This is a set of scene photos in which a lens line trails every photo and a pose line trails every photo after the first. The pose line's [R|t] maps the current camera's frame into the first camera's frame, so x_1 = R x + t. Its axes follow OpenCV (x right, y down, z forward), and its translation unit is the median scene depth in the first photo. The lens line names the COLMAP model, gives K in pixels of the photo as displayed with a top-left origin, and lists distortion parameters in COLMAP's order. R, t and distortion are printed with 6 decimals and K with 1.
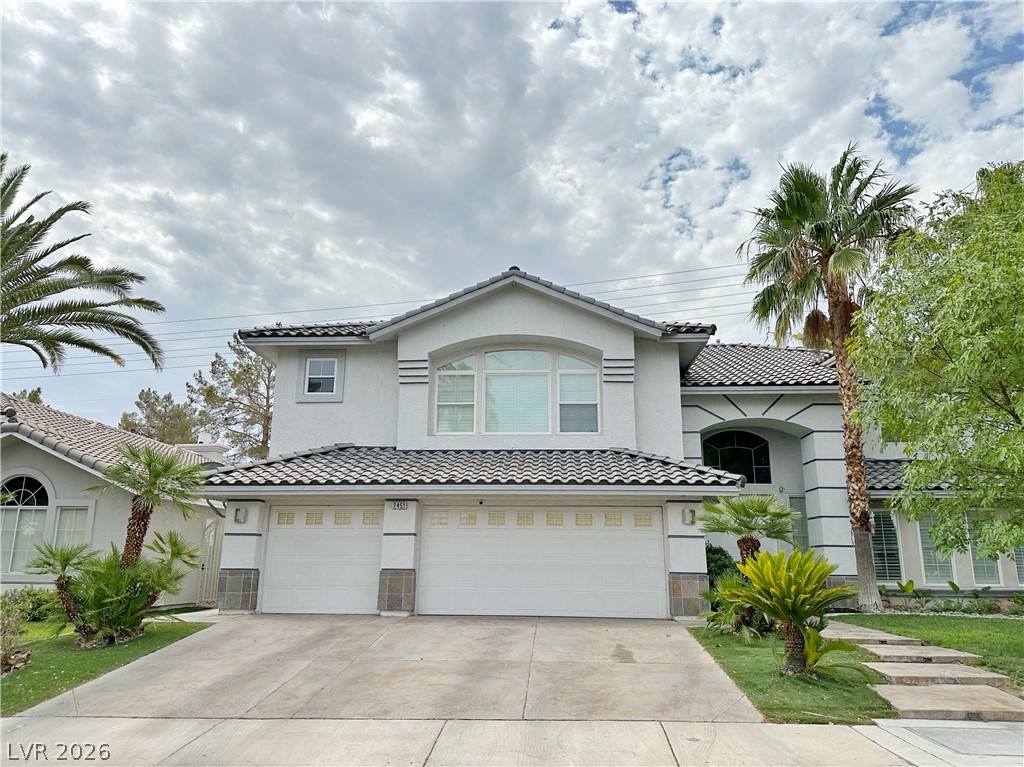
lens RADIAL K [[718.2, 0, 509.3], [0, 718.2, 383.7], [0, 0, 1]] dist [0.045407, -0.032968]
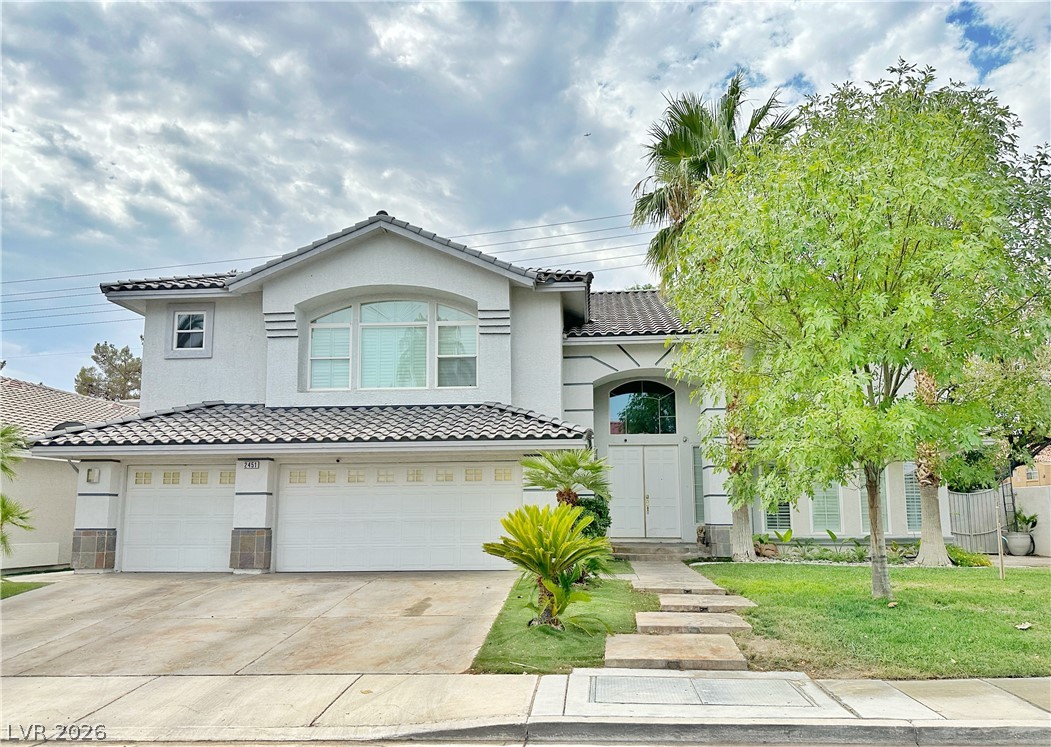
lens RADIAL K [[763.8, 0, 559.4], [0, 763.8, 413.1], [0, 0, 1]] dist [0.017495, -0.008778]
pose [[0.999884, -0.013410, -0.007250, 0.235647], [0.014132, 0.993713, 0.111064, -0.008326], [0.005715, -0.111153, 0.993787, -0.020195]]
